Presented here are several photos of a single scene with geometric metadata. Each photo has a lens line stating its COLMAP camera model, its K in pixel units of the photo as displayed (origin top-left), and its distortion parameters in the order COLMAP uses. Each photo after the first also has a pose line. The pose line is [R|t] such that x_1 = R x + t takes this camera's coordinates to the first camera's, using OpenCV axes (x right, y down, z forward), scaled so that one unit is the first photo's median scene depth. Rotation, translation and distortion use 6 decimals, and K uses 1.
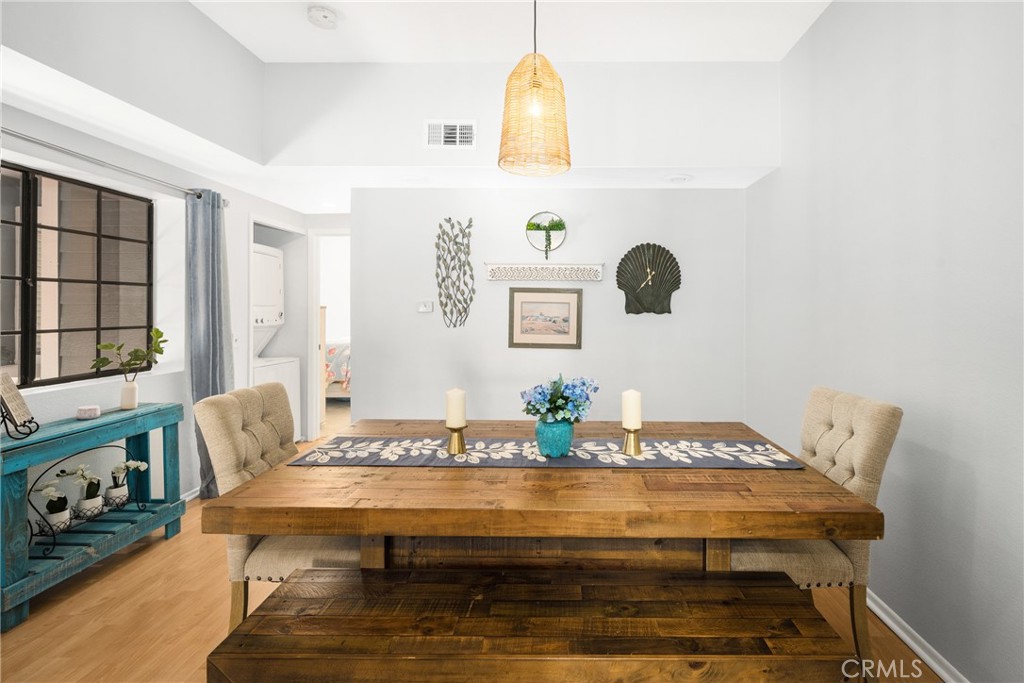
lens RADIAL K [[447.3, 0, 532.1], [0, 447.3, 314.8], [0, 0, 1]] dist [-0.000281, -0.000421]
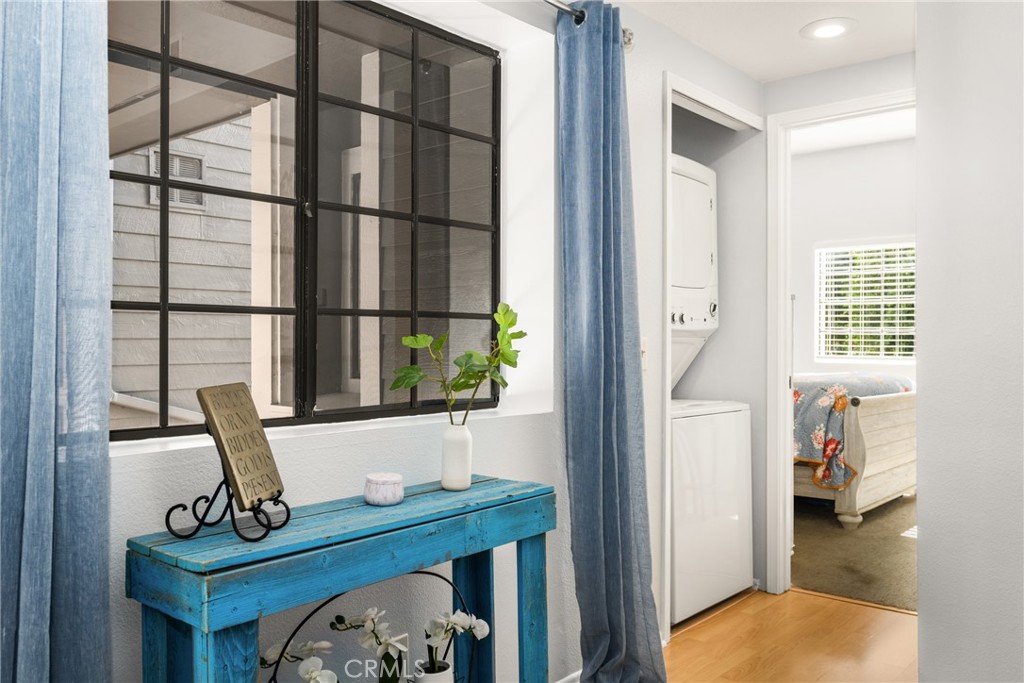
lens RADIAL K [[831.1, 0, 512.8], [0, 831.1, 338.3], [0, 0, 1]] dist [0.017899, -0.003261]
pose [[0.768326, -0.003846, -0.640047, -0.284987], [0.001232, 0.999989, -0.004529, 0.057496], [0.640058, 0.002691, 0.768322, 0.344255]]
